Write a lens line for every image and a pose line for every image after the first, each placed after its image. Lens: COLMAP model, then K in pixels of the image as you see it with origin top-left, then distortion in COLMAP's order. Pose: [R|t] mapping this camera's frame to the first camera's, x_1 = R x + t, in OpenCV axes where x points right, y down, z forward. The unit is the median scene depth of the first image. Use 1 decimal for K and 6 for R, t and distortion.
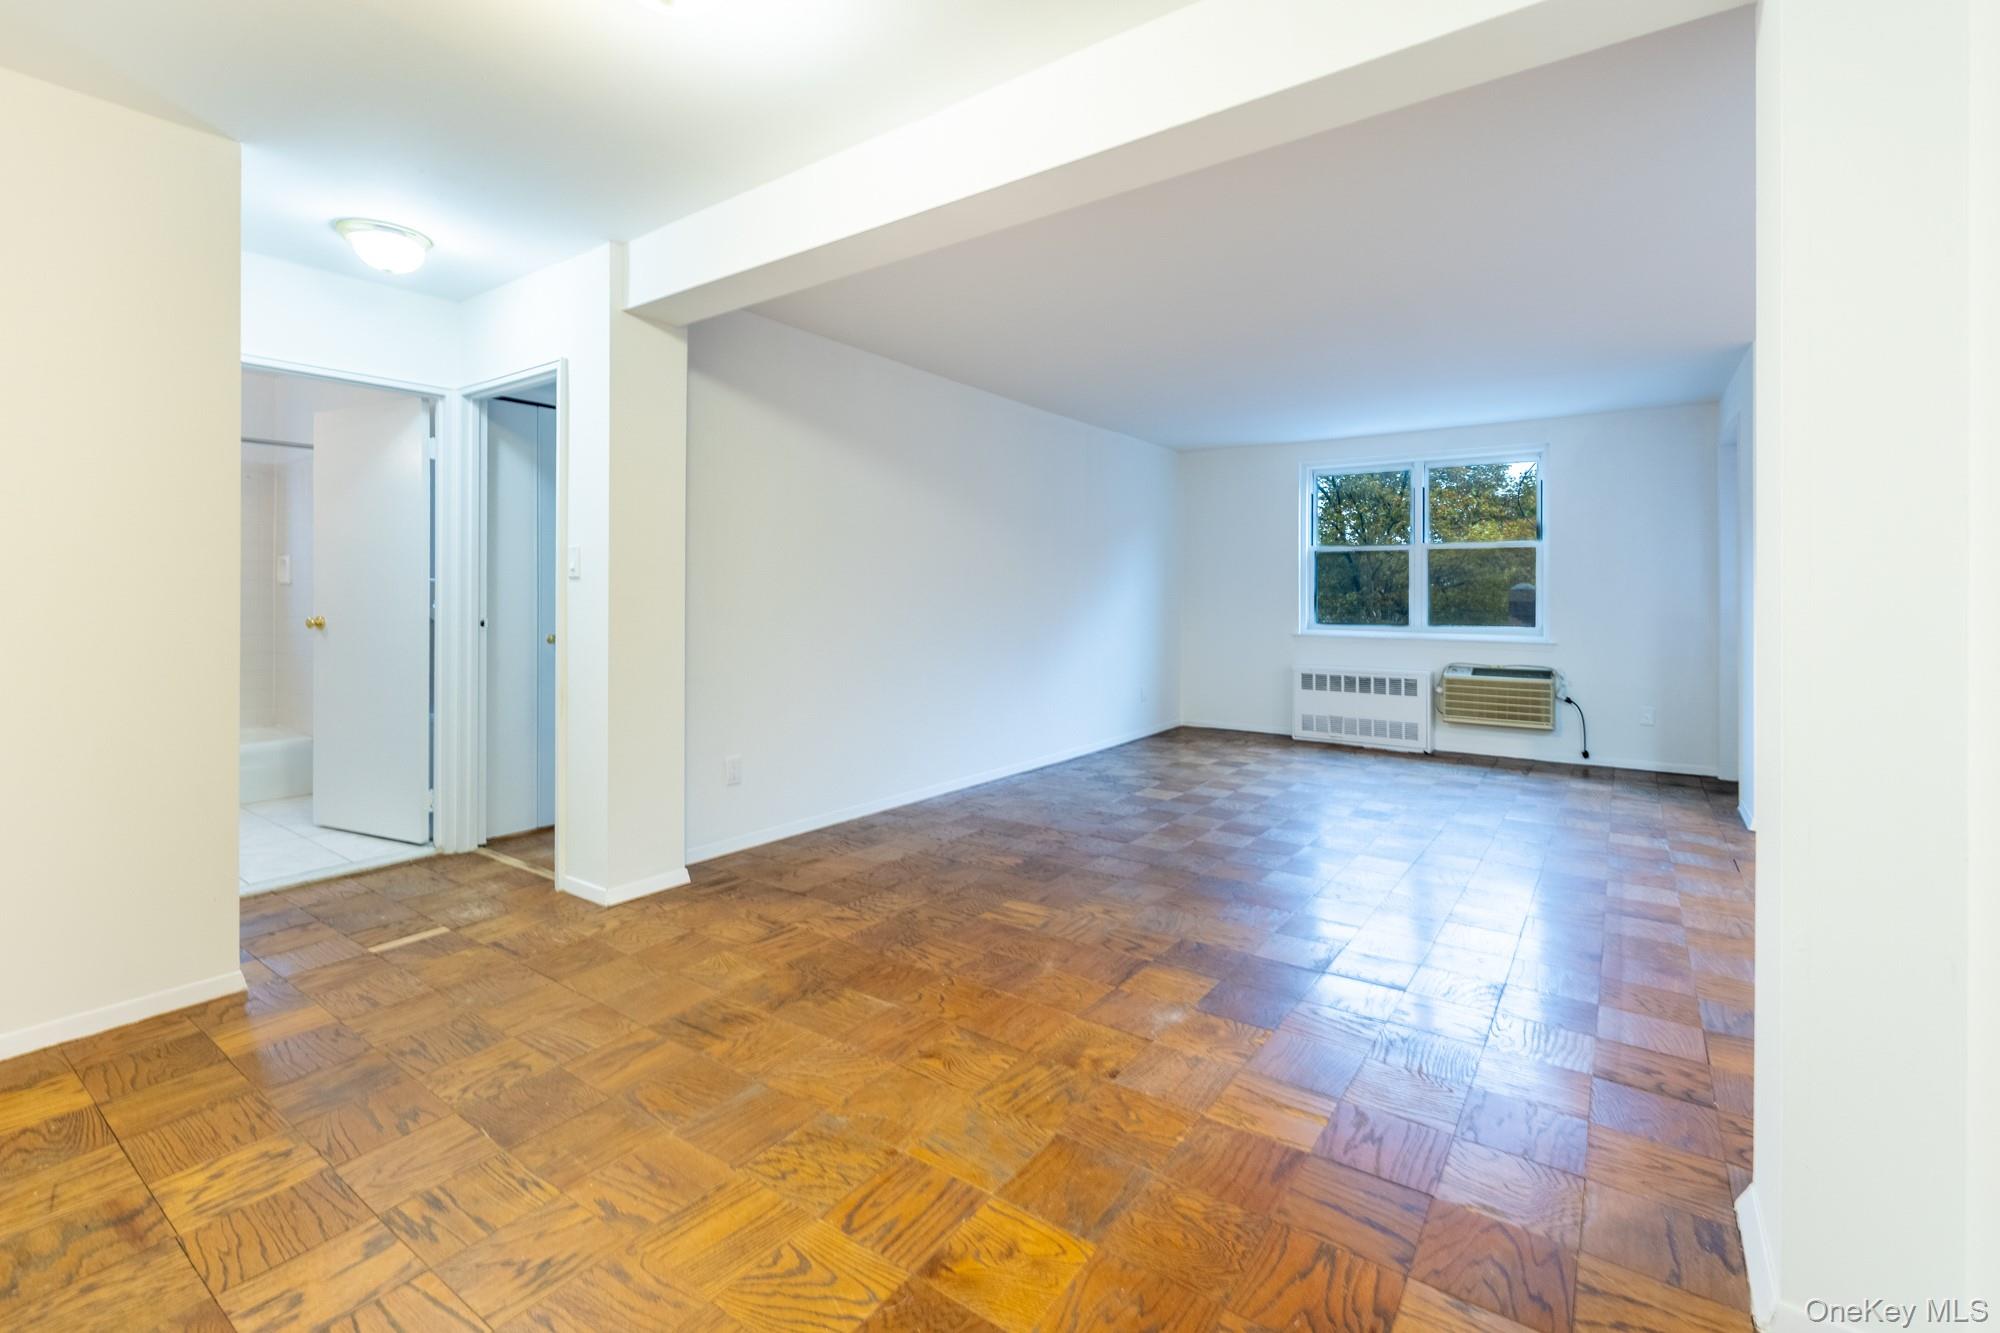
lens RADIAL K [[853.8, 0, 1031.1], [0, 853.8, 591.7], [0, 0, 1]] dist [0.009296, 0.000784]
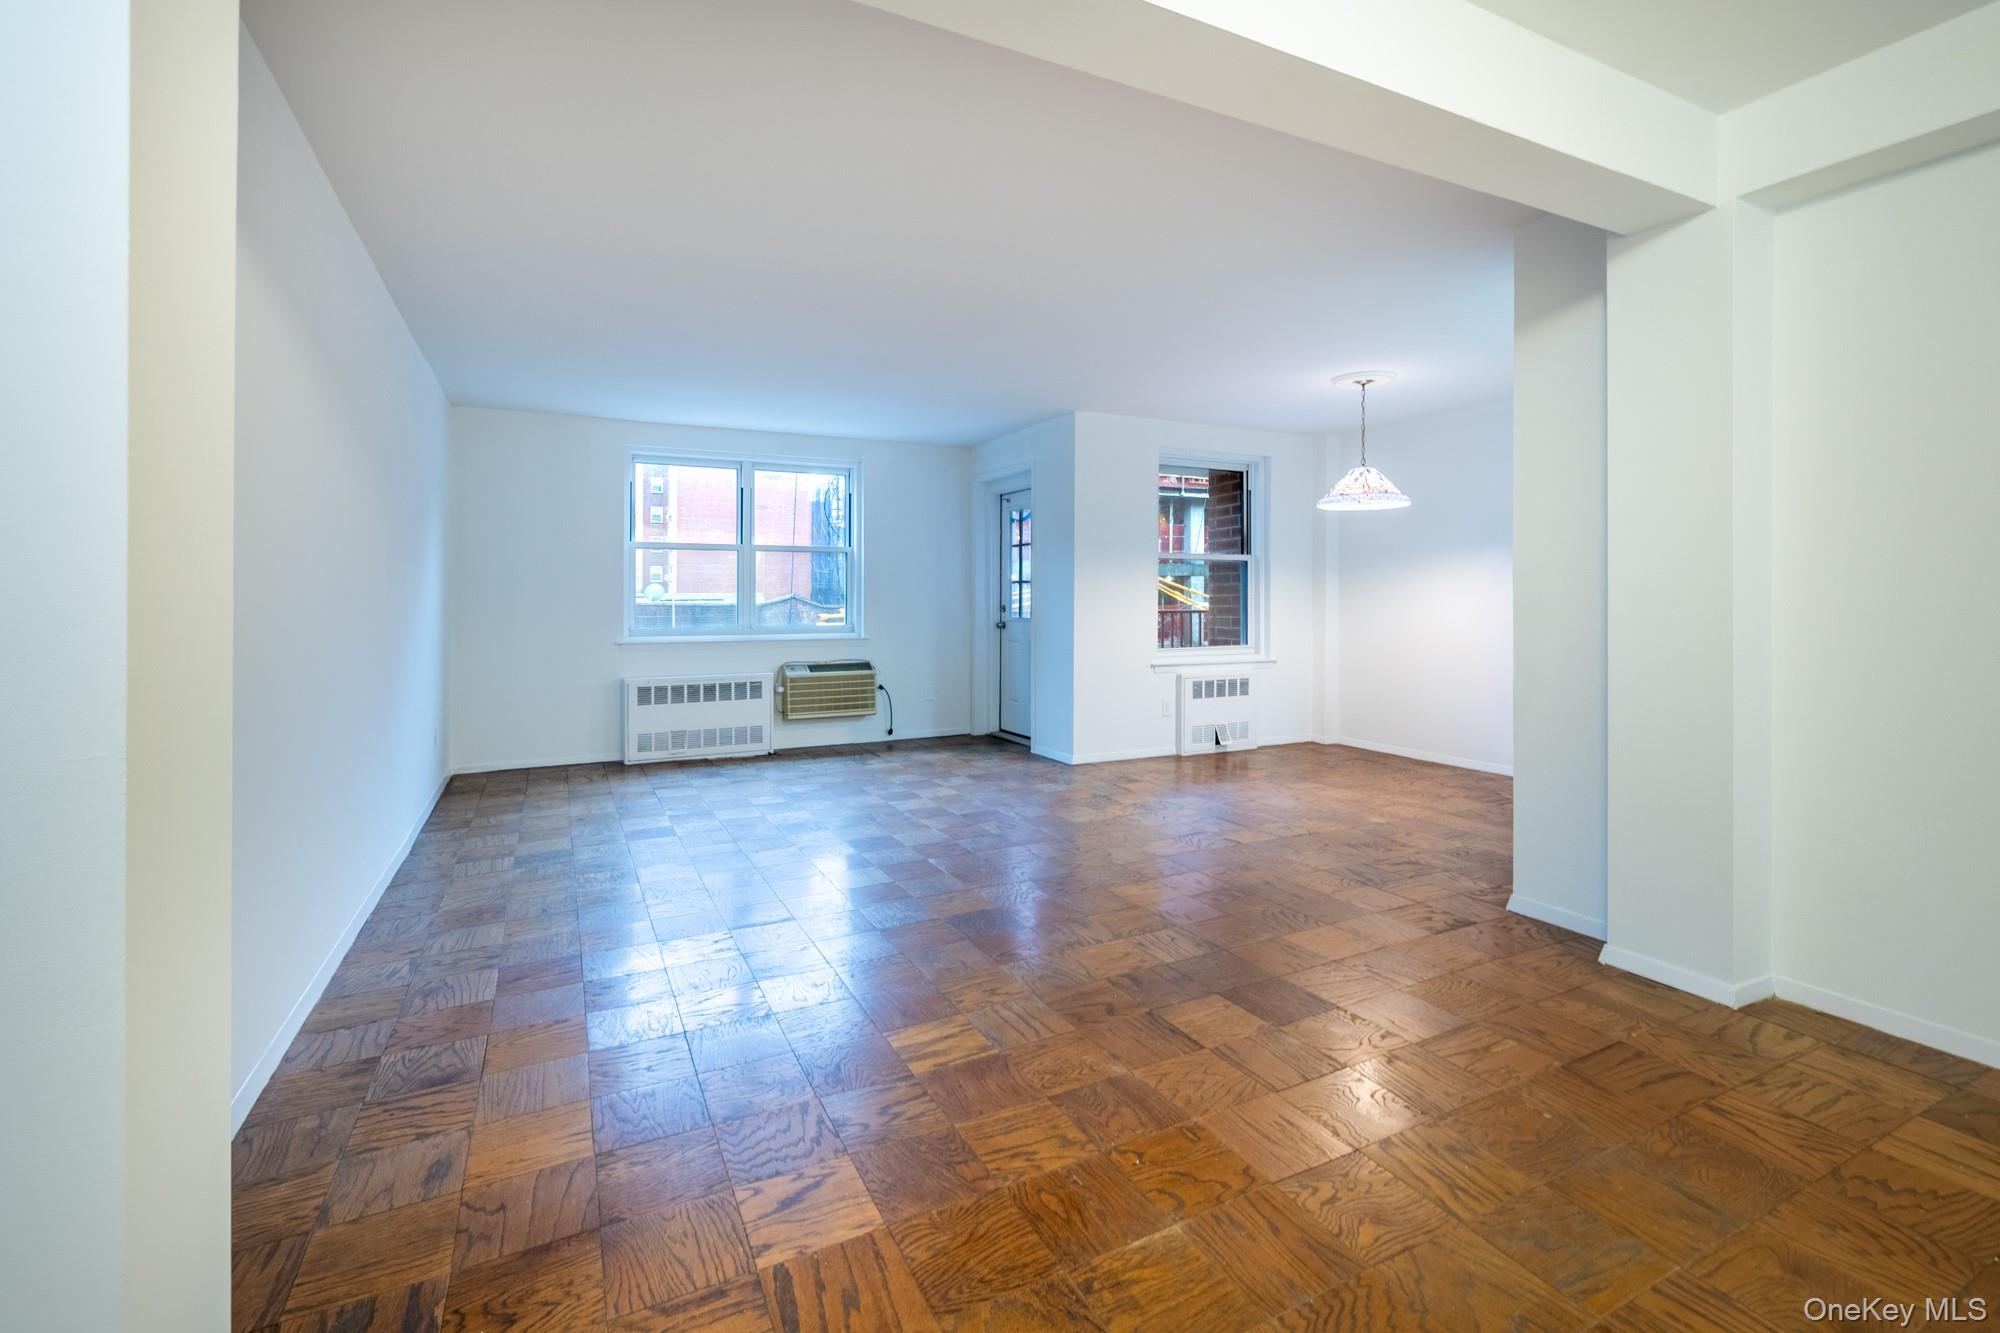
lens RADIAL K [[853.8, 0, 971.1], [0, 853.8, 585.6], [0, 0, 1]] dist [0.009296, 0.000784]
pose [[0.494345, 0.010836, 0.869198, -0.301596], [-0.002764, 0.999937, -0.010894, 0.001112], [-0.869261, 0.002983, 0.494344, 0.300575]]
